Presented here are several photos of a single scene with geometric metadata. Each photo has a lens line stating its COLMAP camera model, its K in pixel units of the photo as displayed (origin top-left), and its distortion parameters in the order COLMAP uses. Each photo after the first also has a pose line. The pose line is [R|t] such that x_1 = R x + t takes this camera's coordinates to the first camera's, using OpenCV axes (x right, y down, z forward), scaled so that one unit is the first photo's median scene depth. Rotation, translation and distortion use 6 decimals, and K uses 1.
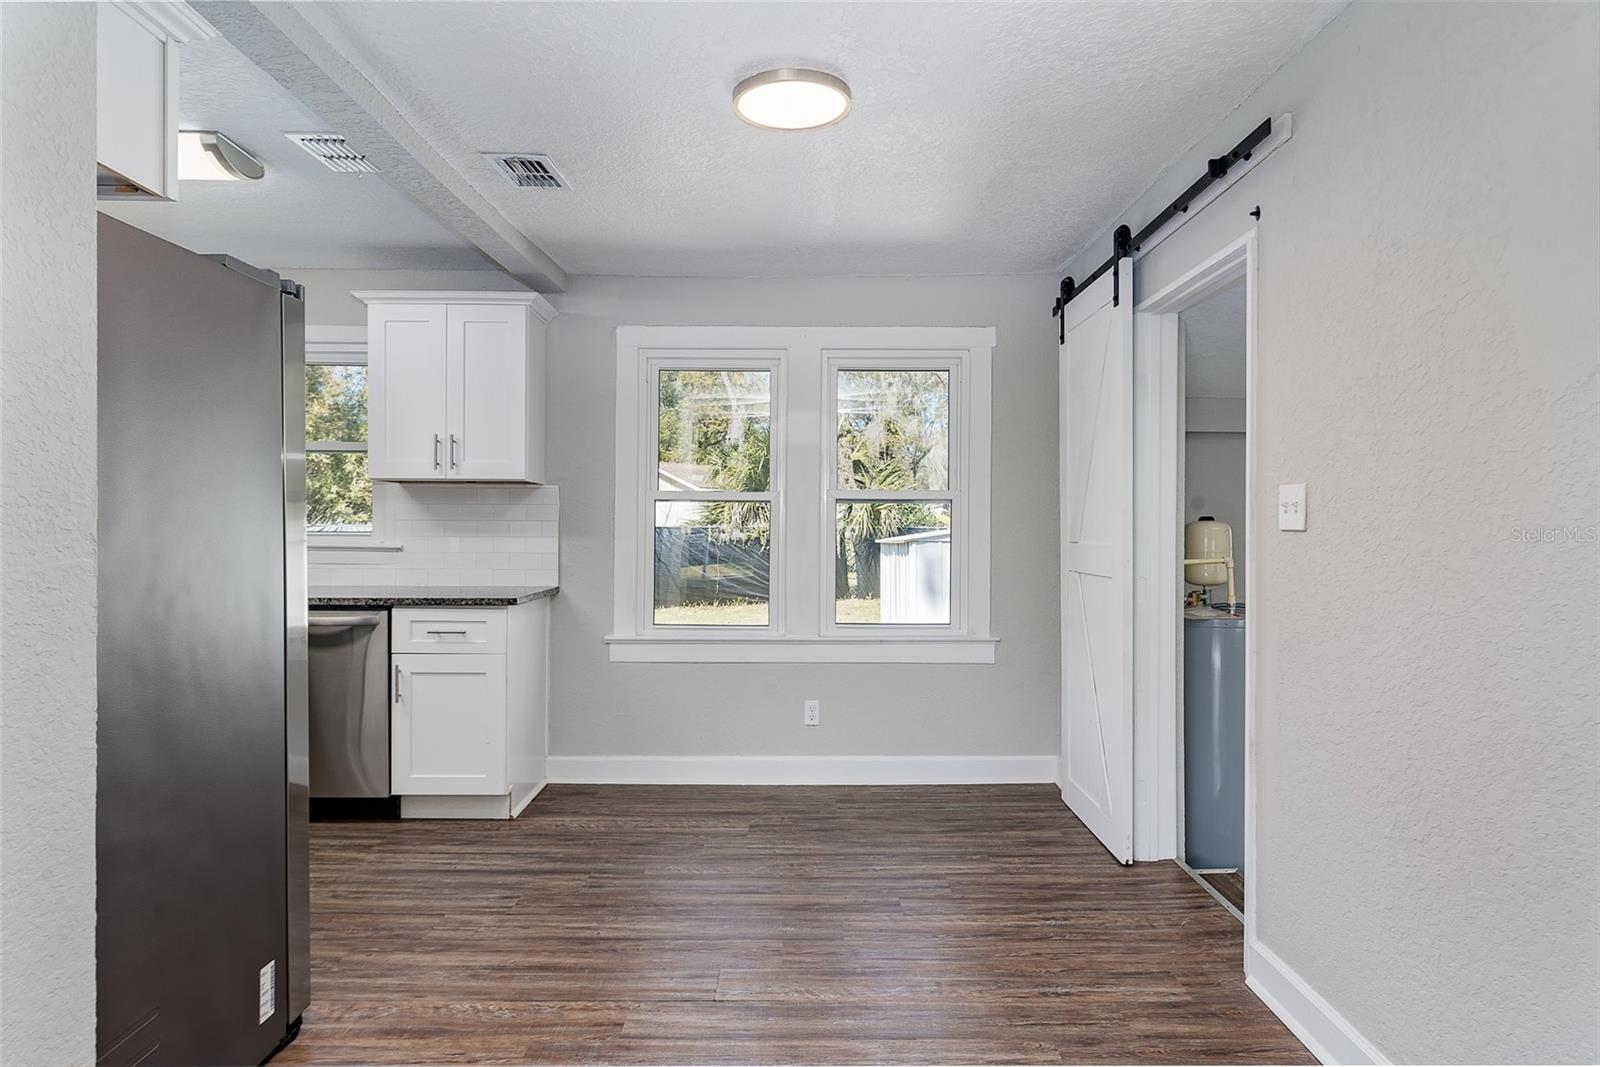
lens RADIAL K [[950.6, 0, 805.3], [0, 950.6, 526.2], [0, 0, 1]] dist [-0.000448, 0.000131]
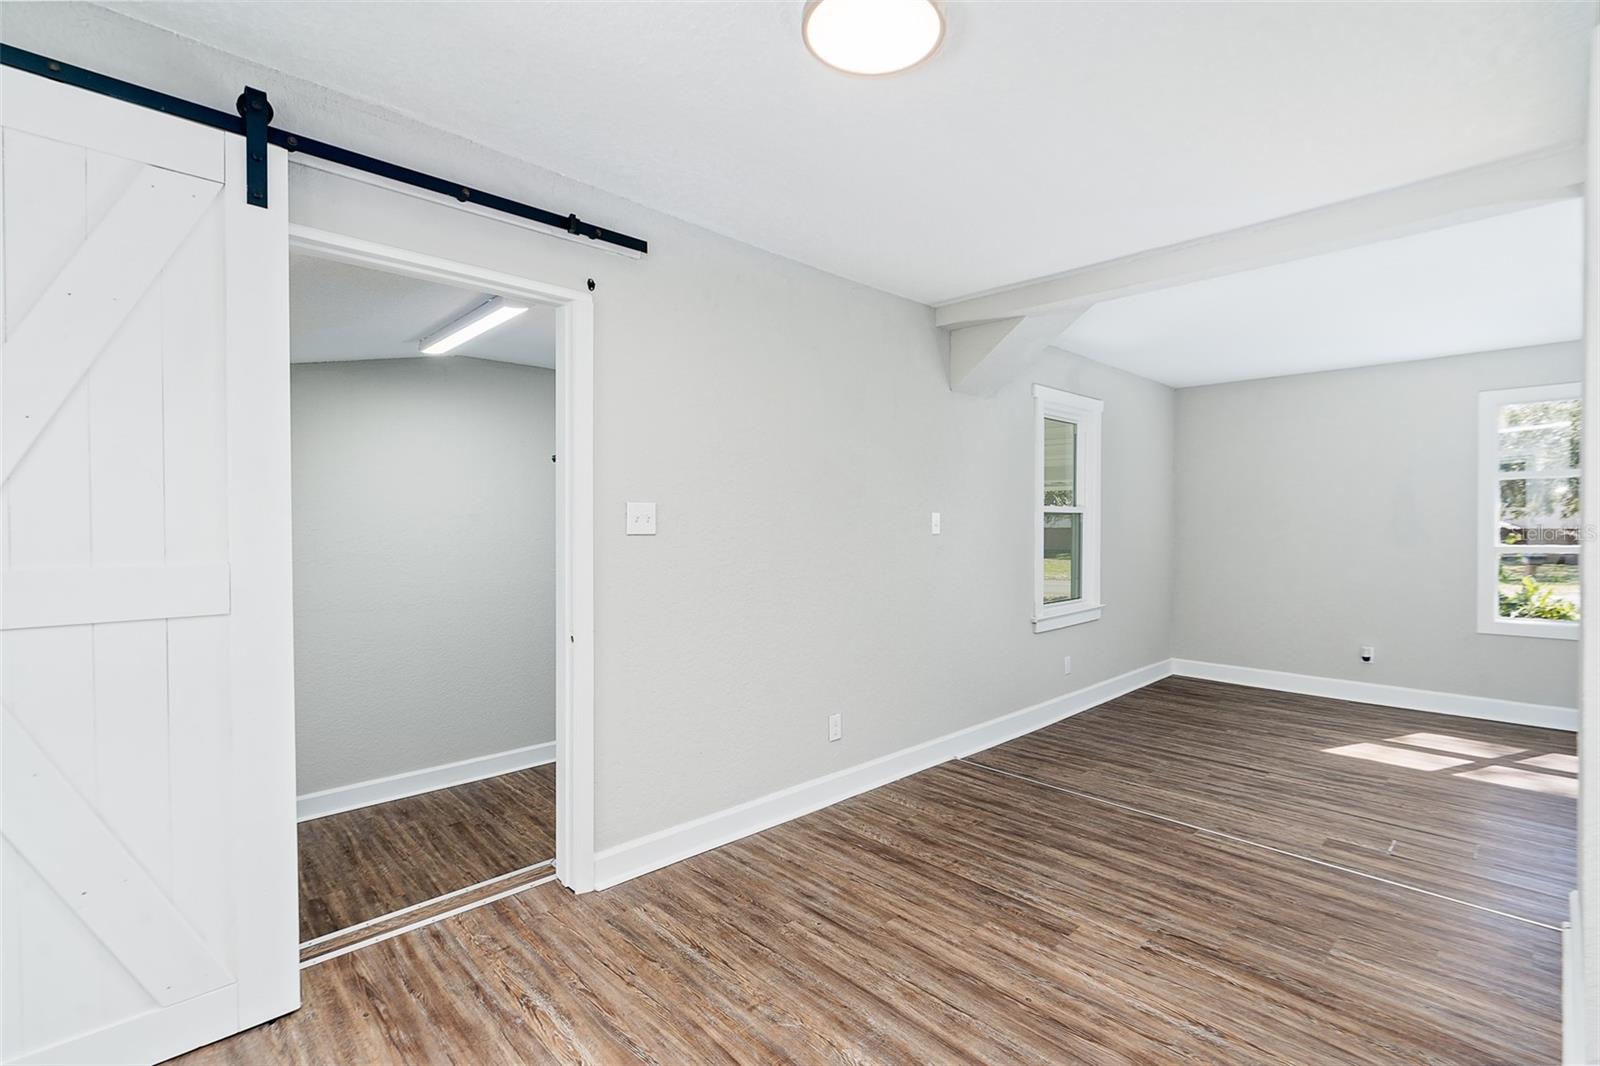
lens RADIAL K [[734.9, 0, 804.2], [0, 734.9, 538.6], [0, 0, 1]] dist [0.001401, 0.000044]
pose [[-0.691970, -0.015127, 0.721768, -0.439685], [-0.000428, 0.999789, 0.020543, -0.012506], [-0.721927, 0.013906, -0.691830, 1.505984]]
